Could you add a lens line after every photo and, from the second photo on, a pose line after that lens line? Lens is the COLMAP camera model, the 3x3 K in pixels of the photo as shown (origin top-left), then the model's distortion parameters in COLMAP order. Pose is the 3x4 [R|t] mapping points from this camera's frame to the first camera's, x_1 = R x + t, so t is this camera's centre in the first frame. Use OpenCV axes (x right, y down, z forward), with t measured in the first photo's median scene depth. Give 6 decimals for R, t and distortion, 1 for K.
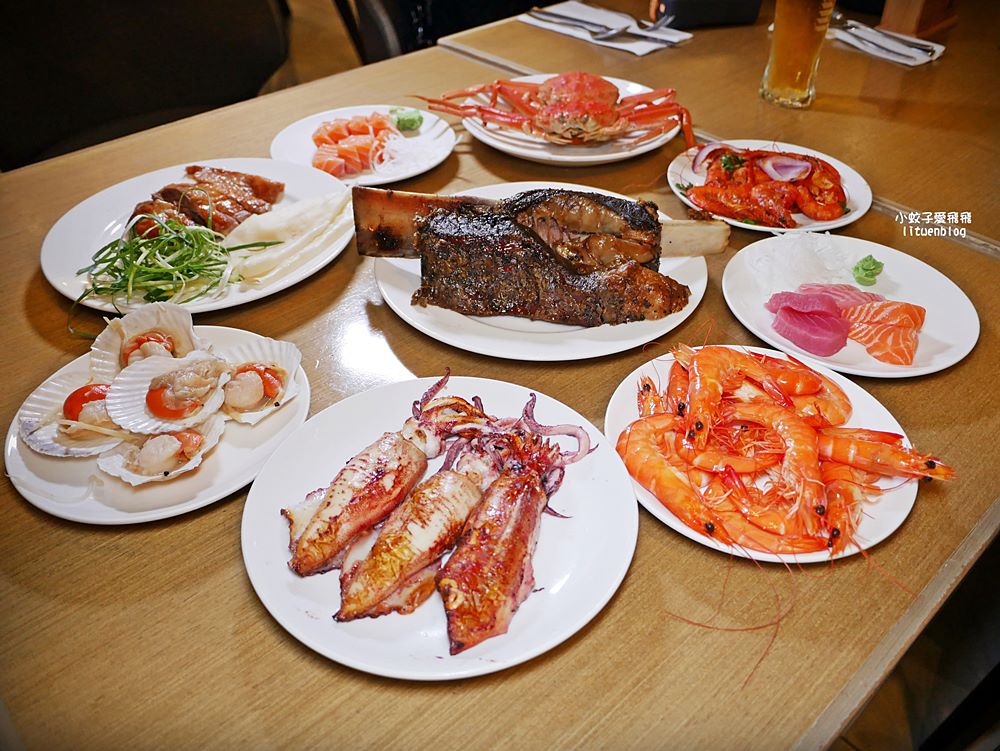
lens RADIAL K [[795.8, 0, 500.0], [0, 795.8, 375.5], [0, 0, 1]] dist [-0.076020, 0.055010]
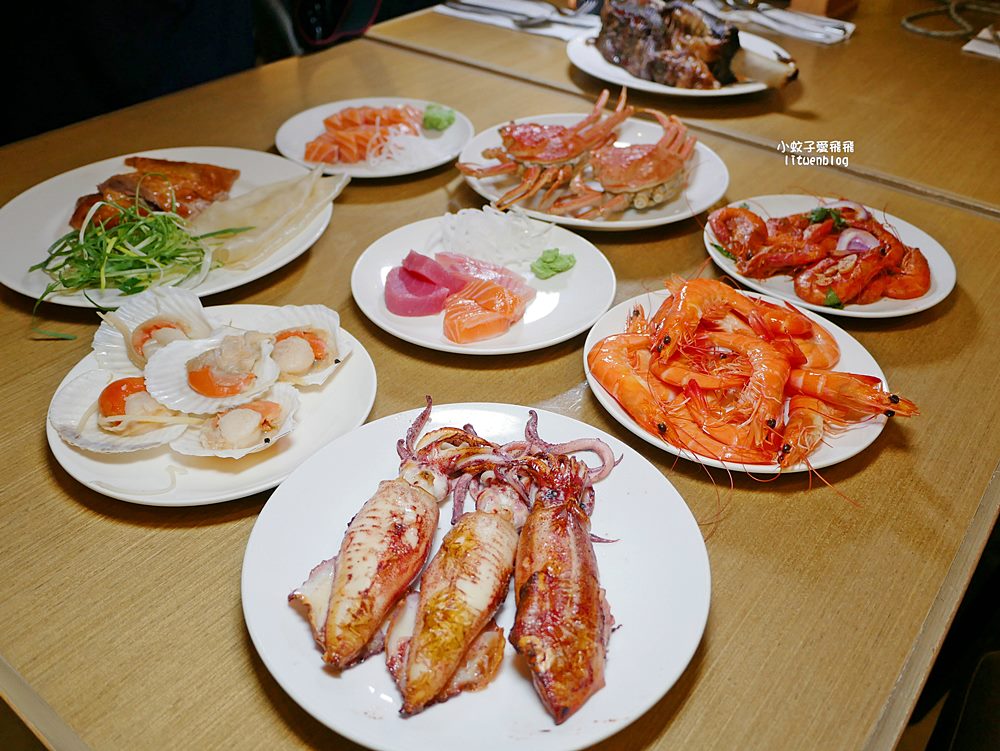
lens RADIAL K [[804.6, 0, 500.0], [0, 804.6, 375.5], [0, 0, 1]] dist [-0.108980, -0.005251]
pose [[0.964483, -0.134200, 0.227516, -0.209312], [0.142627, 0.989555, -0.020935, -0.003715], [-0.222330, 0.052642, 0.973549, 0.142599]]
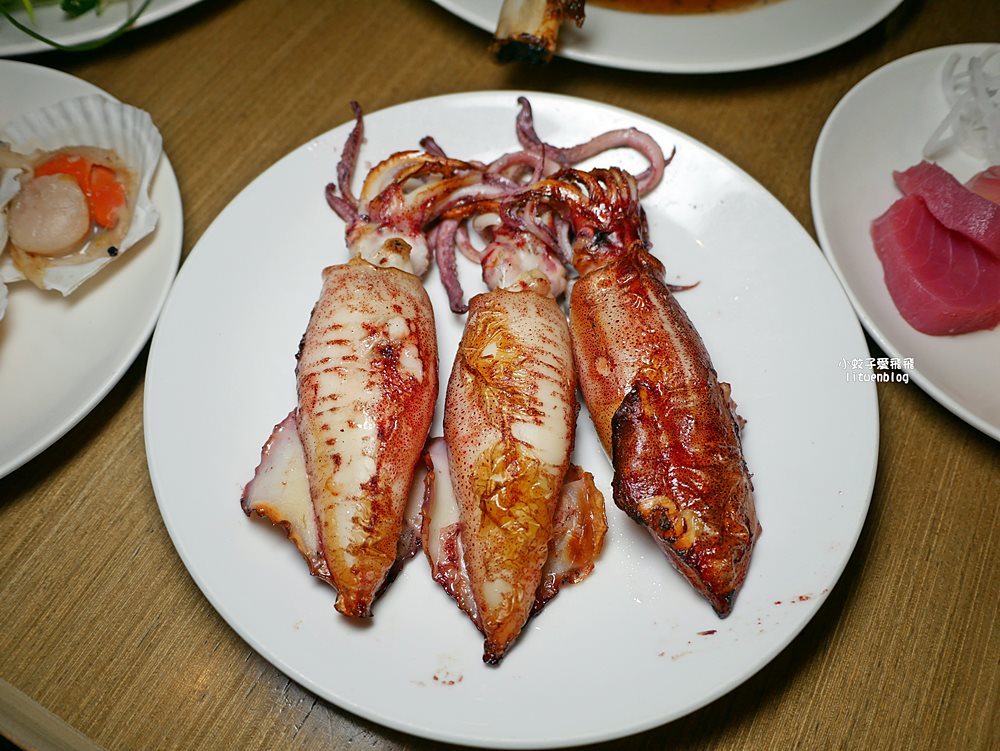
lens RADIAL K [[795.8, 0, 500.0], [0, 795.8, 375.5], [0, 0, 1]] dist [-0.076020, 0.055010]
pose [[0.868817, -0.422280, 0.258528, -0.216358], [0.282918, 0.851899, 0.440711, -0.065996], [-0.406343, -0.309755, 0.859615, 0.508798]]
